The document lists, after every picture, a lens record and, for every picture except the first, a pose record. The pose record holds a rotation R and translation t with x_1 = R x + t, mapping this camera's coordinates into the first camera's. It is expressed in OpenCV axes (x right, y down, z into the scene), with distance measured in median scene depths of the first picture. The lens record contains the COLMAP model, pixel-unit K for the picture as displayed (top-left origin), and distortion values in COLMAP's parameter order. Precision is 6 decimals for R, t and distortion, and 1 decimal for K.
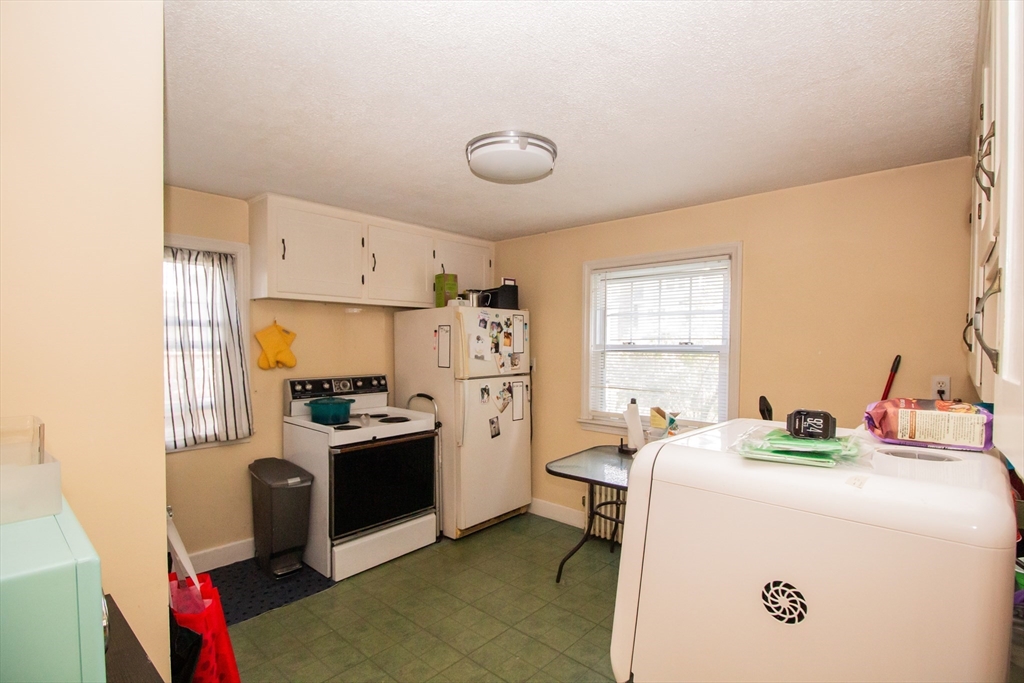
lens RADIAL K [[487.2, 0, 511.1], [0, 487.2, 353.5], [0, 0, 1]] dist [-0.000666, -0.009846]
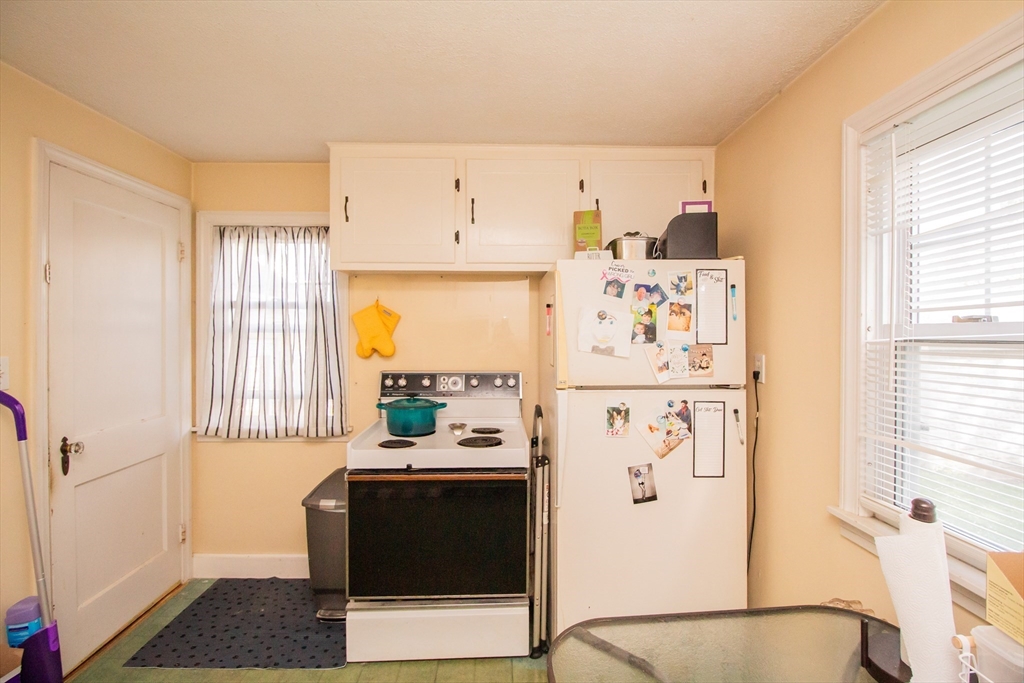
lens RADIAL K [[477.9, 0, 516.0], [0, 477.9, 333.6], [0, 0, 1]] dist [0.001850, -0.011433]
pose [[0.696240, 0.001950, -0.717807, 0.243855], [-0.015568, 0.999802, -0.012384, -0.002742], [0.717641, 0.019797, 0.696132, 0.541902]]
